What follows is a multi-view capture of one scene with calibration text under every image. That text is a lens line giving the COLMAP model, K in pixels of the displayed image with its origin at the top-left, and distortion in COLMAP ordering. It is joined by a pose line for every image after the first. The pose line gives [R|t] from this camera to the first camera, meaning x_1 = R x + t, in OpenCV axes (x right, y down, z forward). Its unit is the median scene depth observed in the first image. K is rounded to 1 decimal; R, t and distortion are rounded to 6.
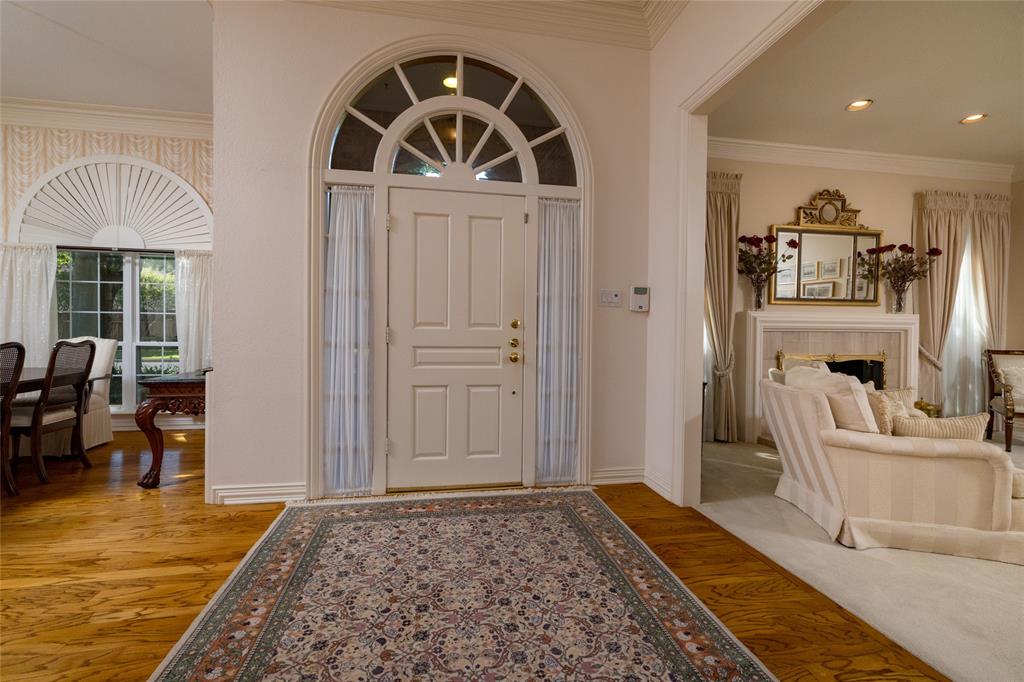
lens RADIAL K [[438.5, 0, 511.2], [0, 438.5, 339.7], [0, 0, 1]] dist [0.000730, 0.000783]
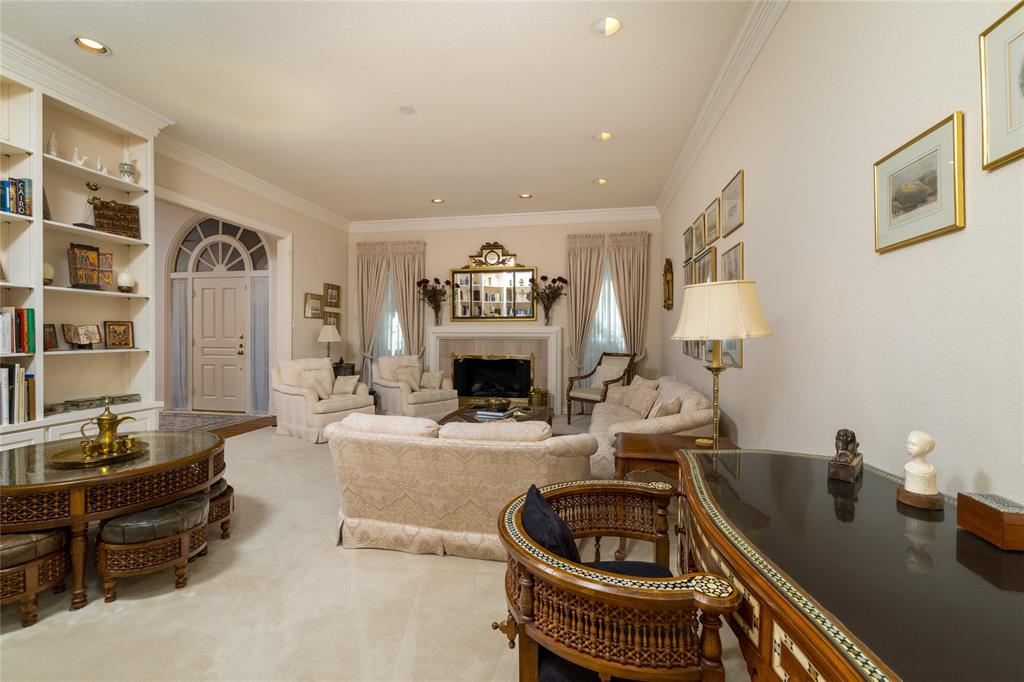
lens RADIAL K [[438.5, 0, 504.7], [0, 438.5, 337.5], [0, 0, 1]] dist [0.000730, 0.000783]
pose [[0.931519, -0.004601, -0.363663, 1.307340], [-0.002656, 0.999807, -0.019453, 0.003870], [0.363682, 0.019086, 0.931328, -0.345217]]
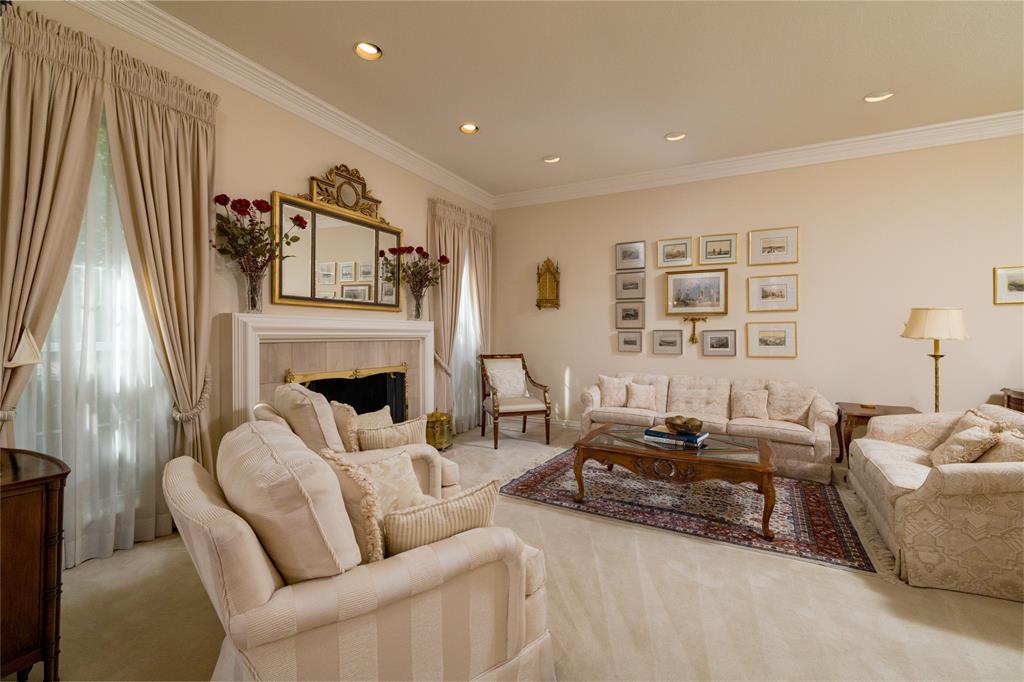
lens RADIAL K [[438.5, 0, 512.7], [0, 438.5, 332.3], [0, 0, 1]] dist [0.000730, 0.000783]
pose [[0.610868, -0.003145, 0.791726, 0.268135], [0.017613, 0.999799, -0.009619, -0.021897], [-0.791536, 0.019821, 0.610801, 0.268942]]
